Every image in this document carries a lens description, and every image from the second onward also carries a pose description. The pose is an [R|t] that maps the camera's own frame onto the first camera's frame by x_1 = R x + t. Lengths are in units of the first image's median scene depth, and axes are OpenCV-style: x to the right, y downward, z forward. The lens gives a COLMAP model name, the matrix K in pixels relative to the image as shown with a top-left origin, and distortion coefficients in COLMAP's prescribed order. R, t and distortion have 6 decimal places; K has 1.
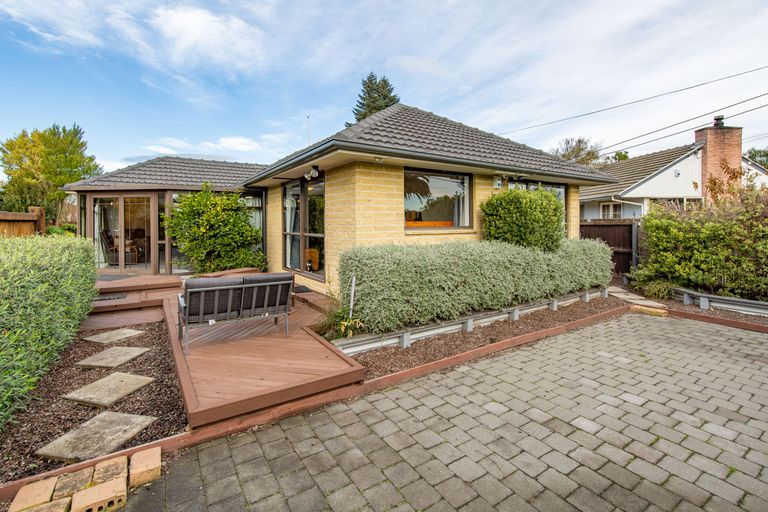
lens RADIAL K [[321.0, 0, 385.3], [0, 321.0, 235.1], [0, 0, 1]] dist [0.000513, -0.000246]
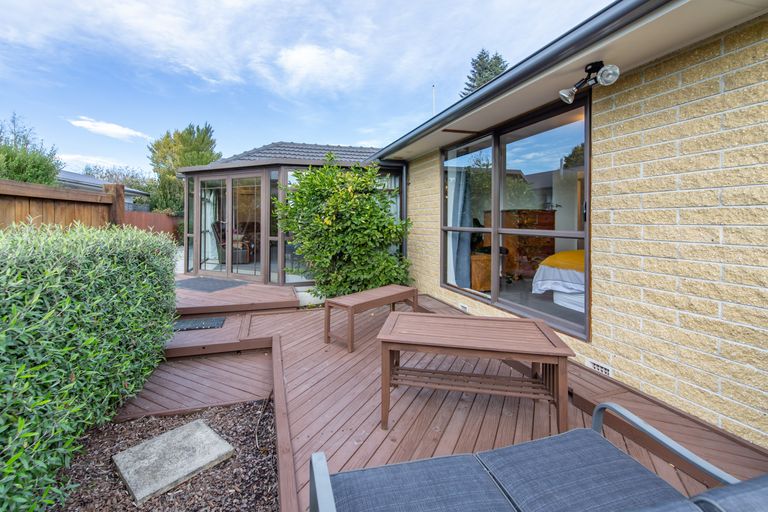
lens RADIAL K [[321.0, 0, 385.3], [0, 321.0, 235.1], [0, 0, 1]] dist [0.000513, -0.000246]
pose [[0.960093, 0.018461, -0.279070, -0.250393], [-0.015424, 0.999796, 0.013072, 0.001016], [0.279254, -0.008246, 0.960182, 0.371844]]
